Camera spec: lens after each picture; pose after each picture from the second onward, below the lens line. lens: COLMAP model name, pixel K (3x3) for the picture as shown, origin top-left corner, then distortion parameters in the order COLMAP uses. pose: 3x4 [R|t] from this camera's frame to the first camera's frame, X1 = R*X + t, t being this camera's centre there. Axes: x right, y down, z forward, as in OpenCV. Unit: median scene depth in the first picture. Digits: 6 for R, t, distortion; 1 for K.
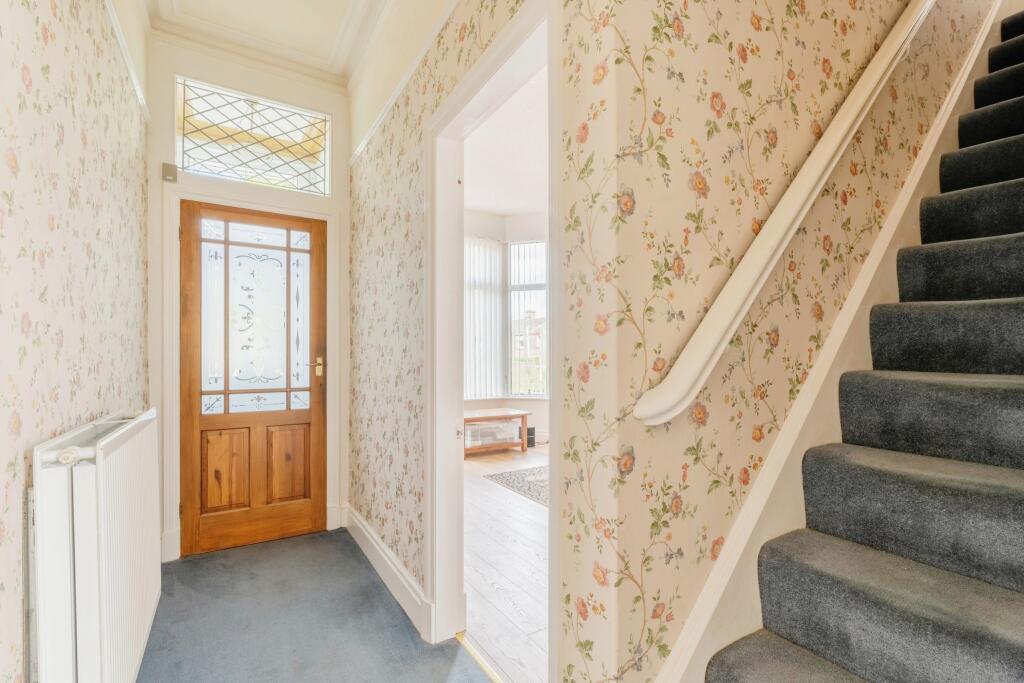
lens RADIAL K [[466.3, 0, 511.2], [0, 466.3, 346.3], [0, 0, 1]] dist [-0.005998, 0.000311]
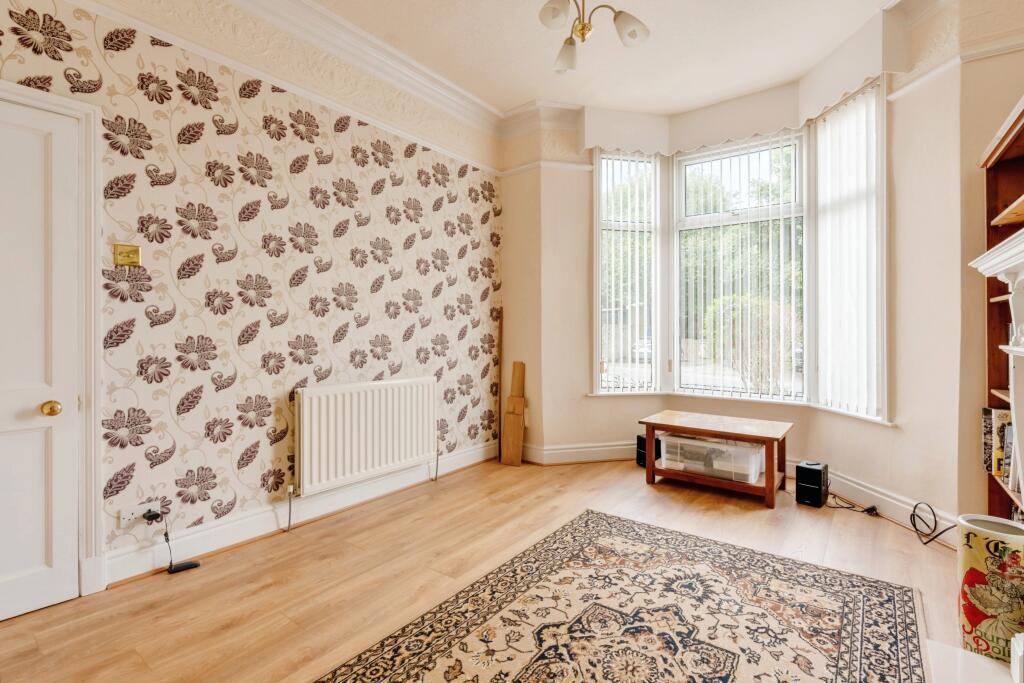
lens RADIAL K [[466.3, 0, 504.8], [0, 466.3, 330.7], [0, 0, 1]] dist [-0.005998, 0.000311]
pose [[0.382015, 0.008930, -0.924113, 0.387438], [0.011246, 0.999834, 0.014311, 0.010361], [0.924088, -0.015860, 0.381851, 0.492111]]
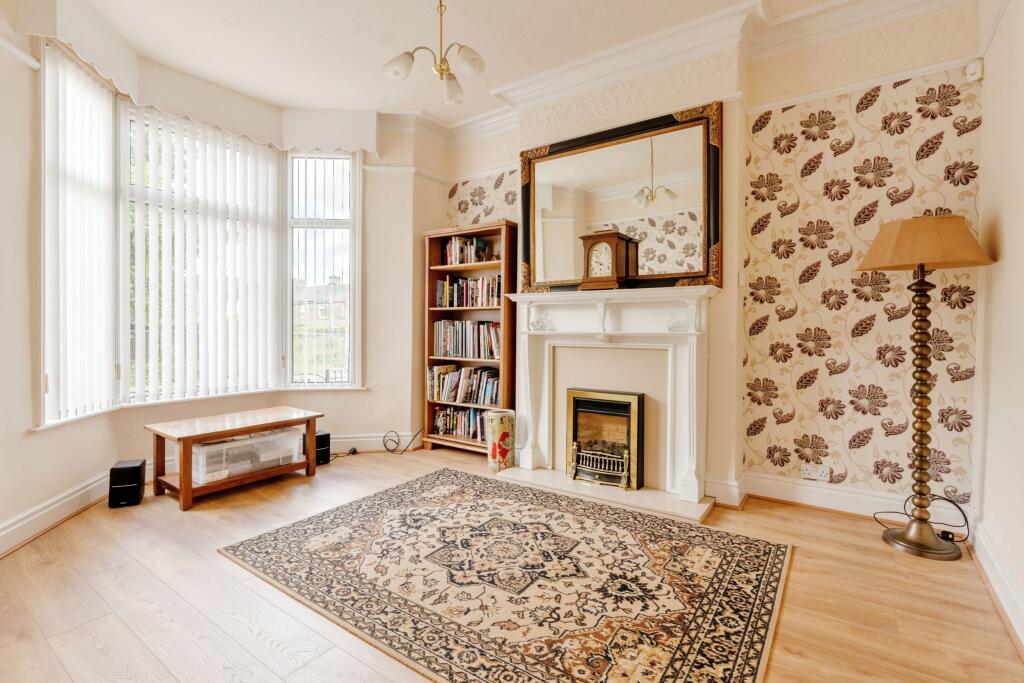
lens RADIAL K [[466.3, 0, 522.0], [0, 466.3, 333.5], [0, 0, 1]] dist [-0.005998, 0.000311]
pose [[0.912491, -0.001262, 0.409096, 0.029703], [-0.011633, 0.999511, 0.029032, 0.010733], [-0.408932, -0.031250, 0.912029, 0.297073]]
